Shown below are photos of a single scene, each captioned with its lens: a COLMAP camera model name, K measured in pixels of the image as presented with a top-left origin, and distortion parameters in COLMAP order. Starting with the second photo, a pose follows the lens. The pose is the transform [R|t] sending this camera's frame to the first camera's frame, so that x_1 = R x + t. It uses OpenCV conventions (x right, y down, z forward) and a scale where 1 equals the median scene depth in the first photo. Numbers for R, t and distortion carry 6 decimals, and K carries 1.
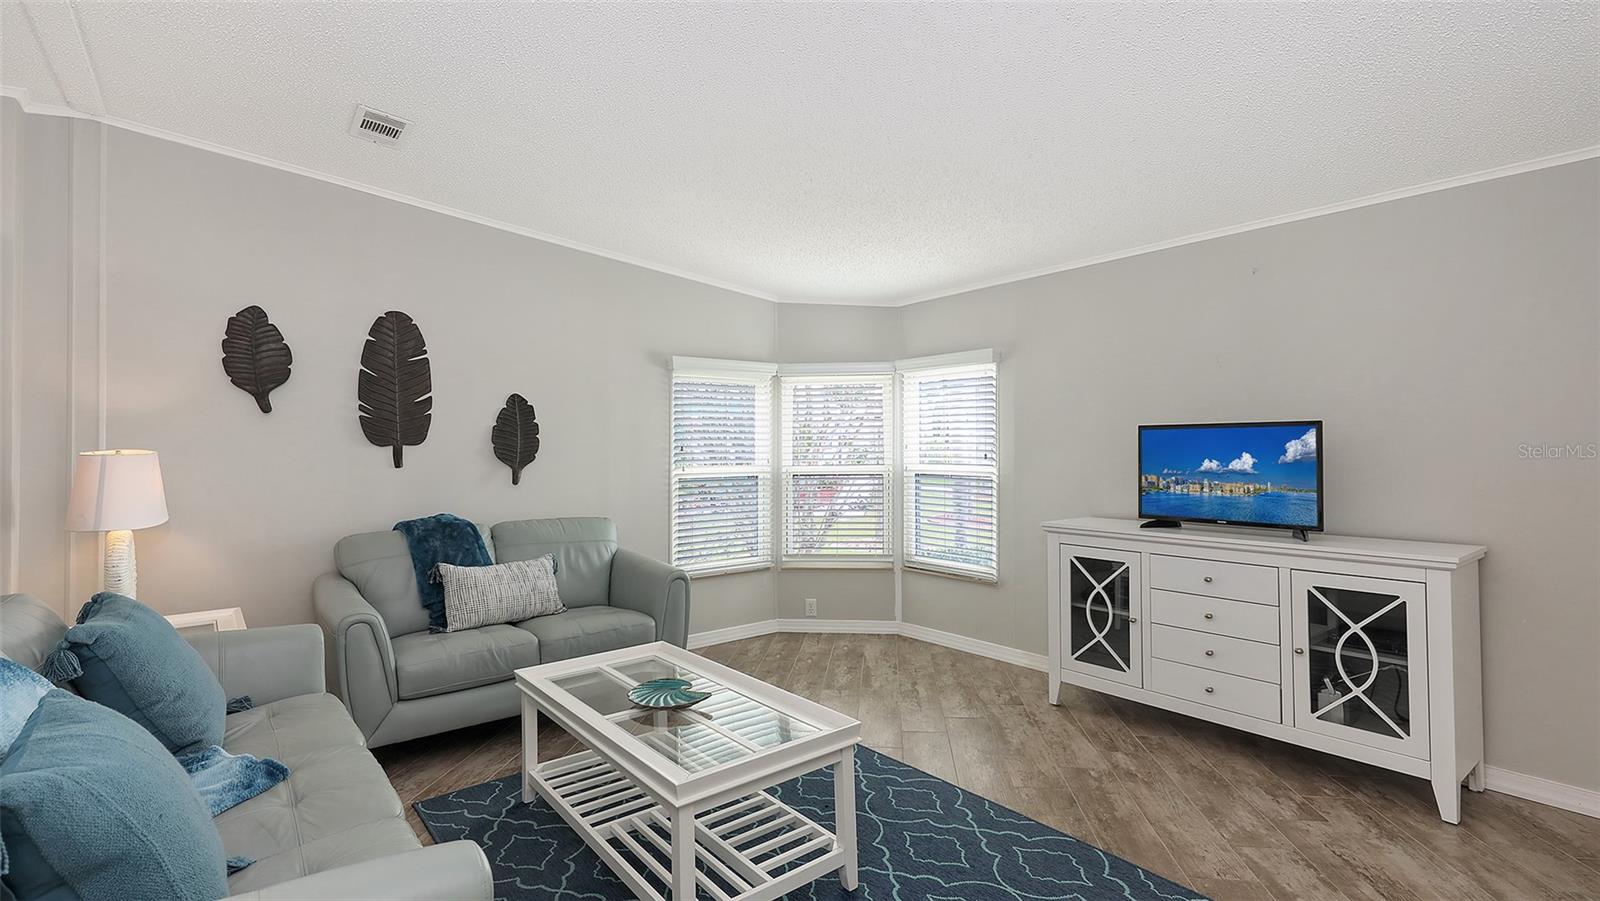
lens RADIAL K [[761.8, 0, 823.0], [0, 761.8, 423.9], [0, 0, 1]] dist [0.001767, 0.000218]
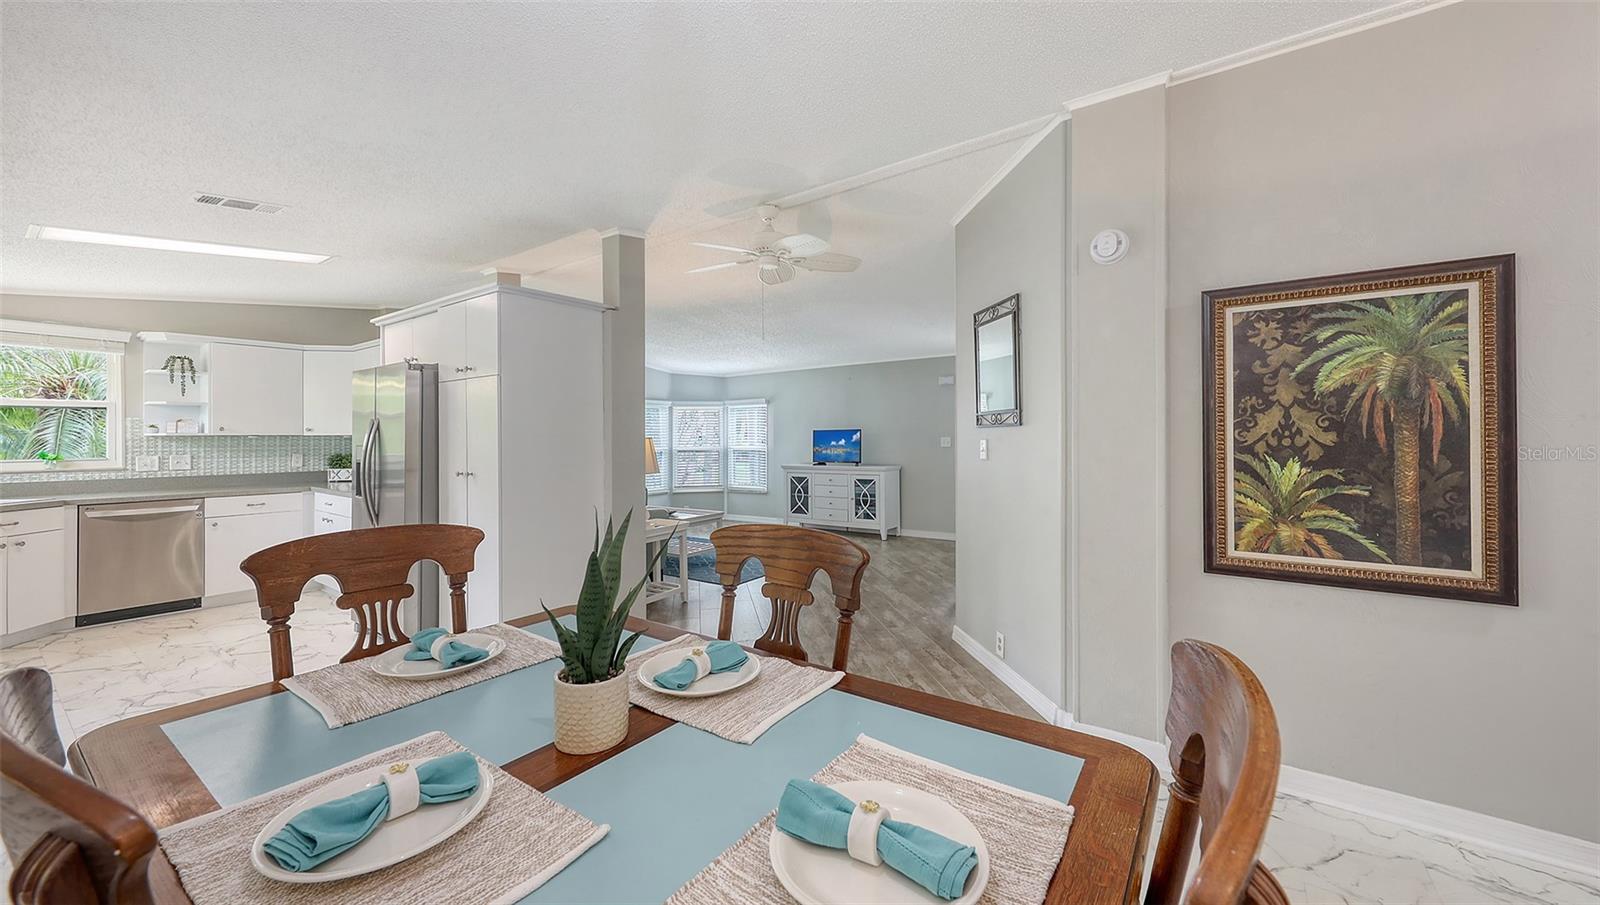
lens RADIAL K [[589.9, 0, 825.3], [0, 589.9, 431.7], [0, 0, 1]] dist [0.001159, 0.000218]
pose [[0.960466, 0.000211, 0.278396, -0.160248], [-0.004046, 0.999905, 0.013202, -0.021069], [-0.278366, -0.013806, 0.960376, -1.153435]]
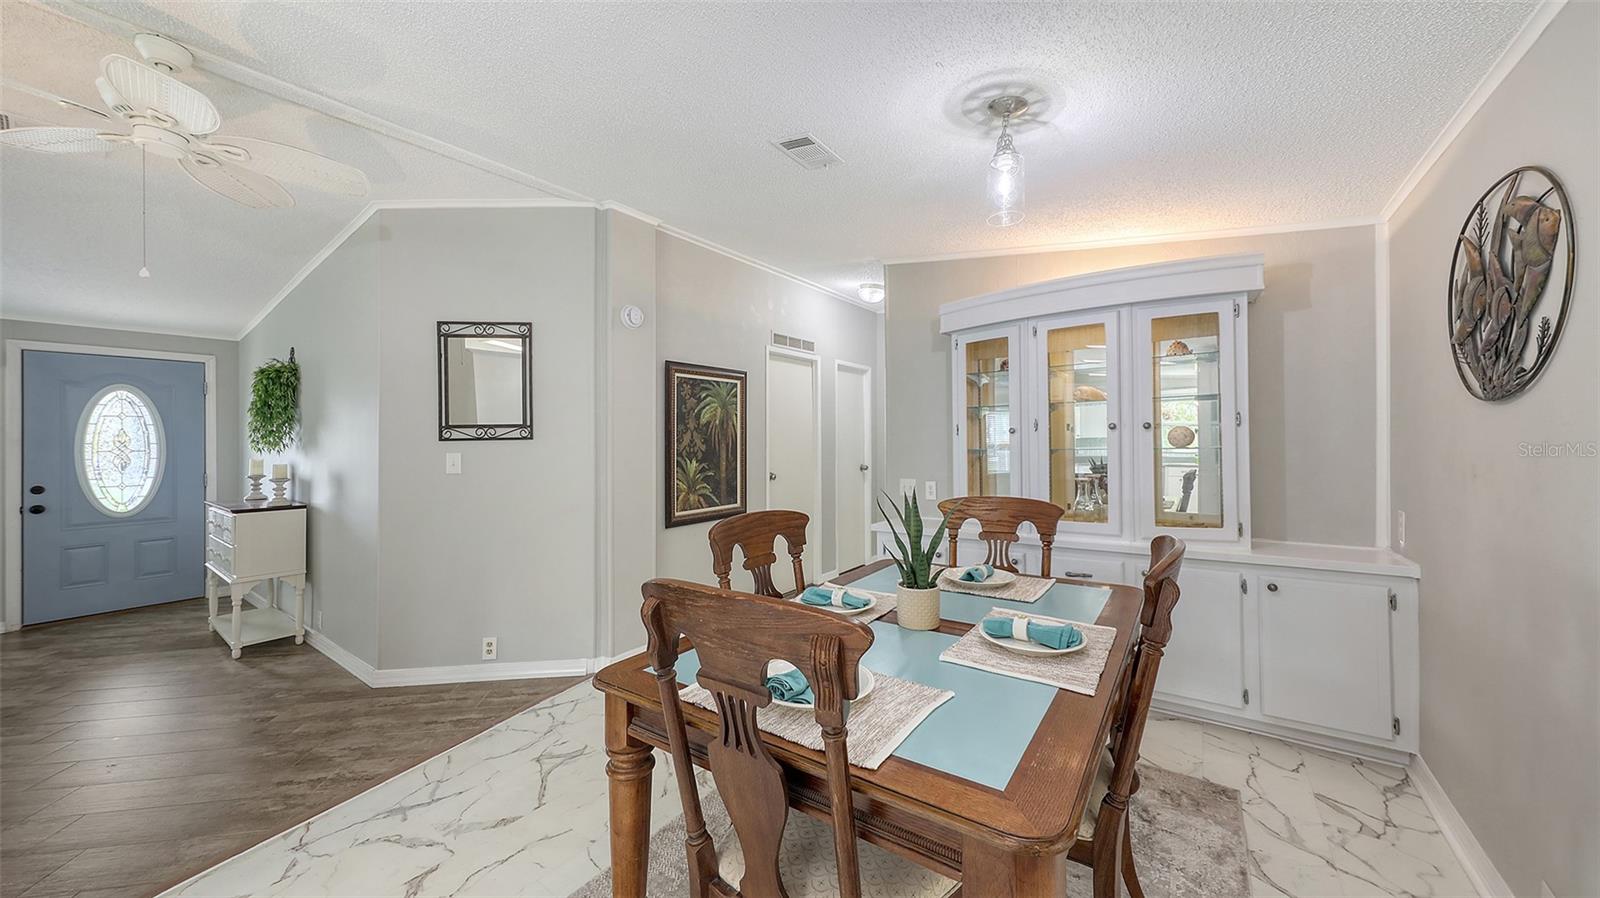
lens RADIAL K [[555.1, 0, 797.5], [0, 555.1, 445.7], [0, 0, 1]] dist [0.000908, 0.000132]
pose [[-0.253794, -0.000310, 0.967258, -0.641080], [-0.008696, 0.999960, -0.001961, -0.011561], [-0.967219, -0.008909, -0.253786, -0.606932]]
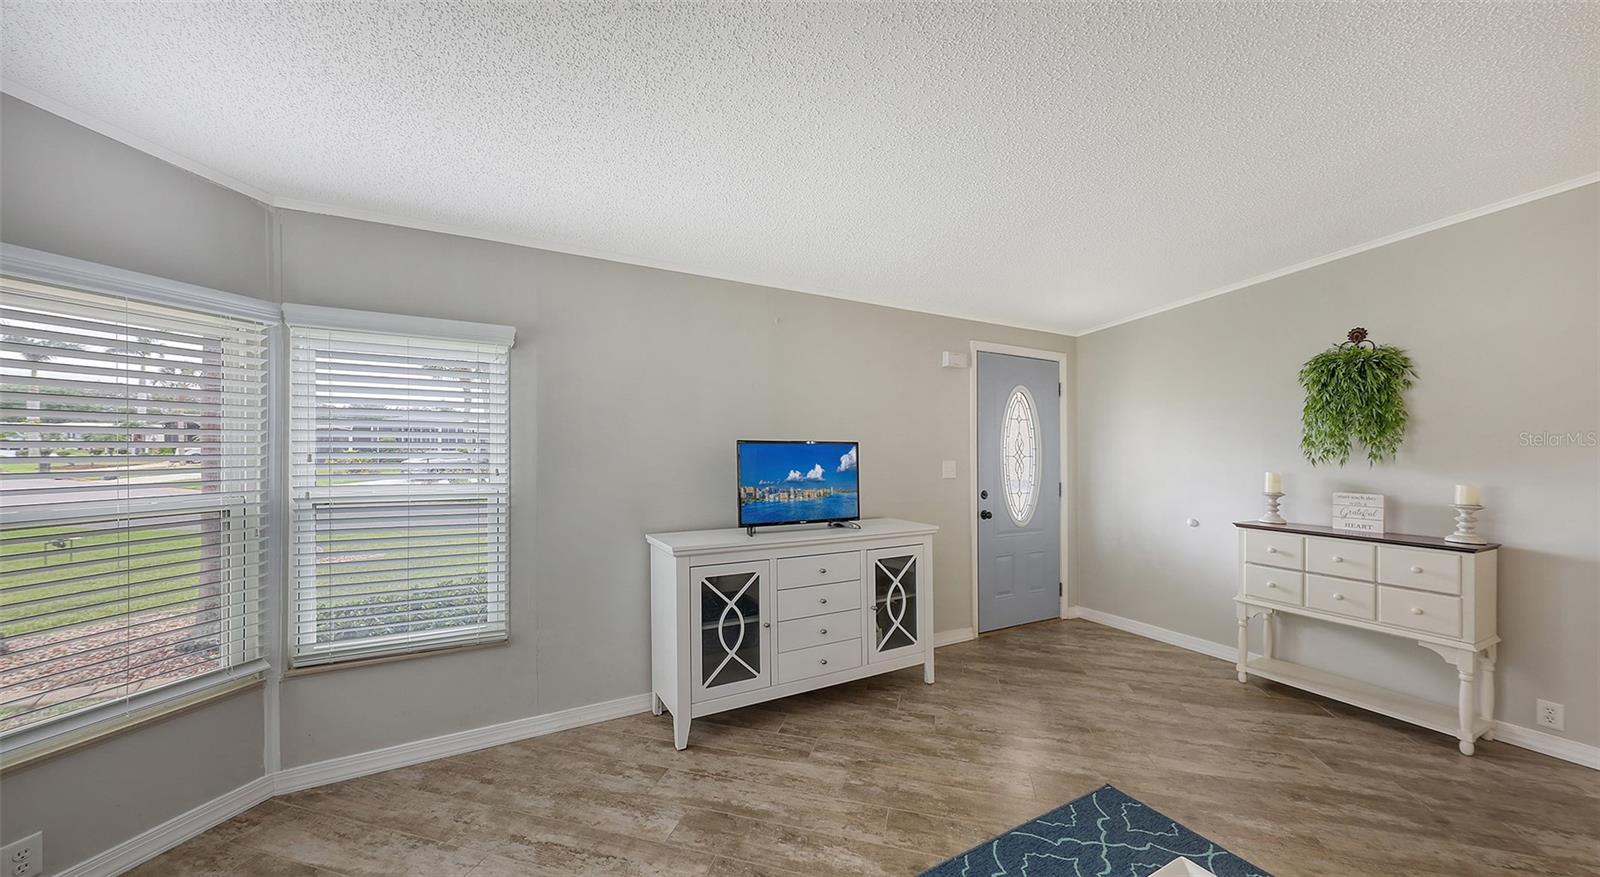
lens RADIAL K [[580.4, 0, 779.1], [0, 580.4, 450.6], [0, 0, 1]] dist [0.015147, -0.000224]
pose [[0.194985, 0.002482, 0.980803, -0.361862], [-0.034820, 0.999384, 0.004393, 0.011654], [-0.980188, -0.035008, 0.194951, 0.799586]]
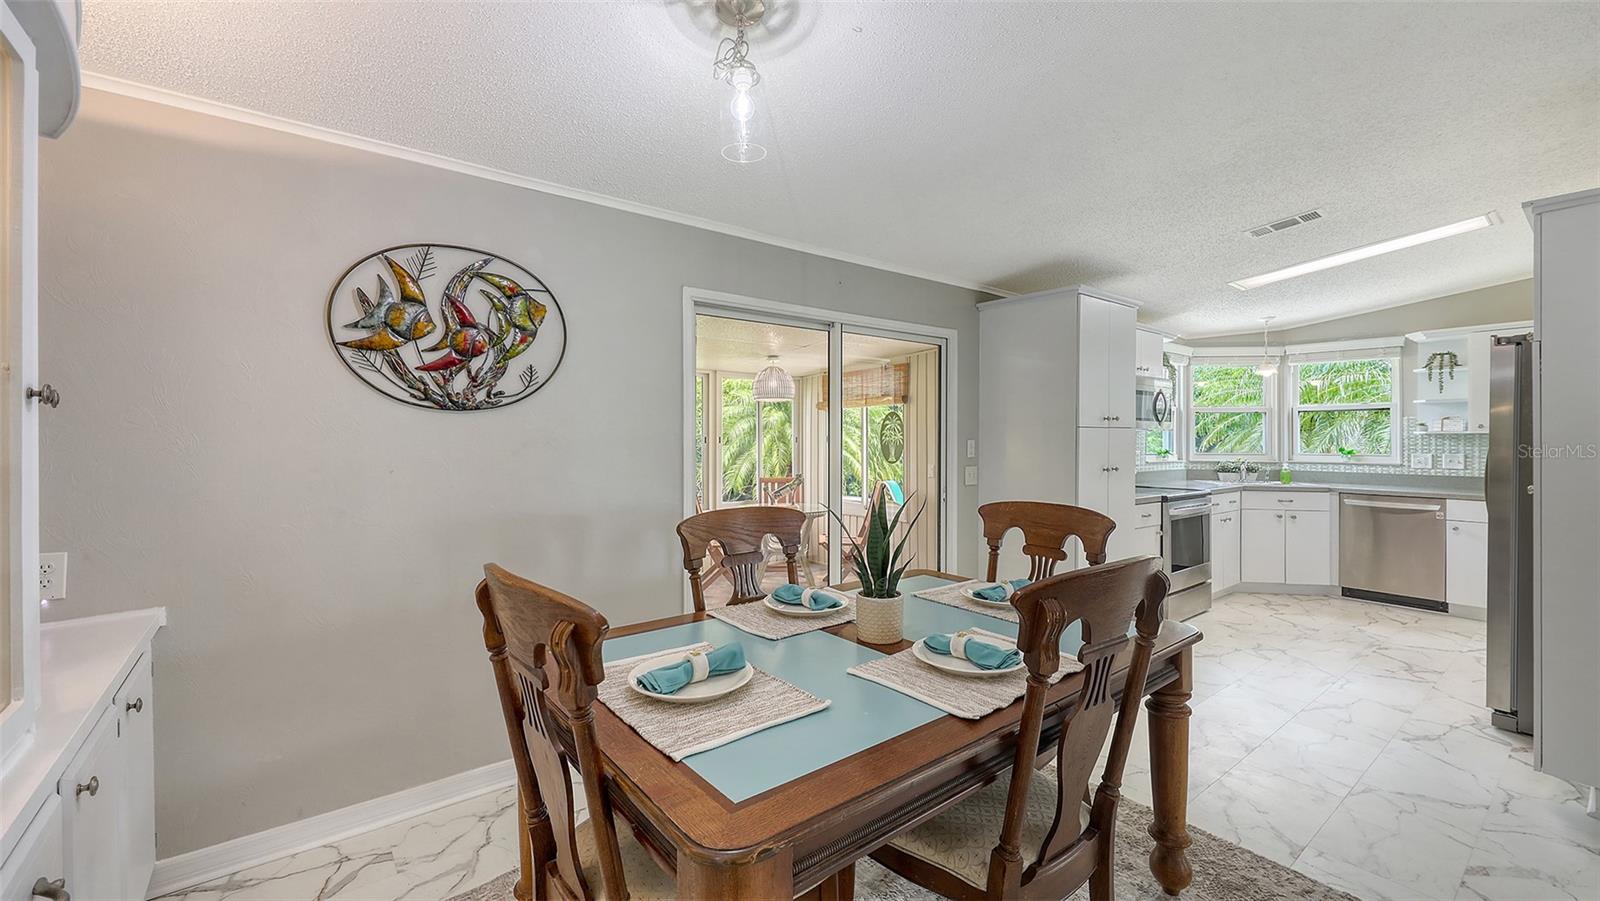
lens RADIAL K [[660.3, 0, 794.6], [0, 660.3, 439.8], [0, 0, 1]] dist [0.014128, -0.000195]
pose [[-0.026724, 0.002853, -0.999639, 0.302252], [0.024778, 0.999691, 0.002191, -0.014231], [0.999336, -0.024710, -0.026786, -0.874040]]
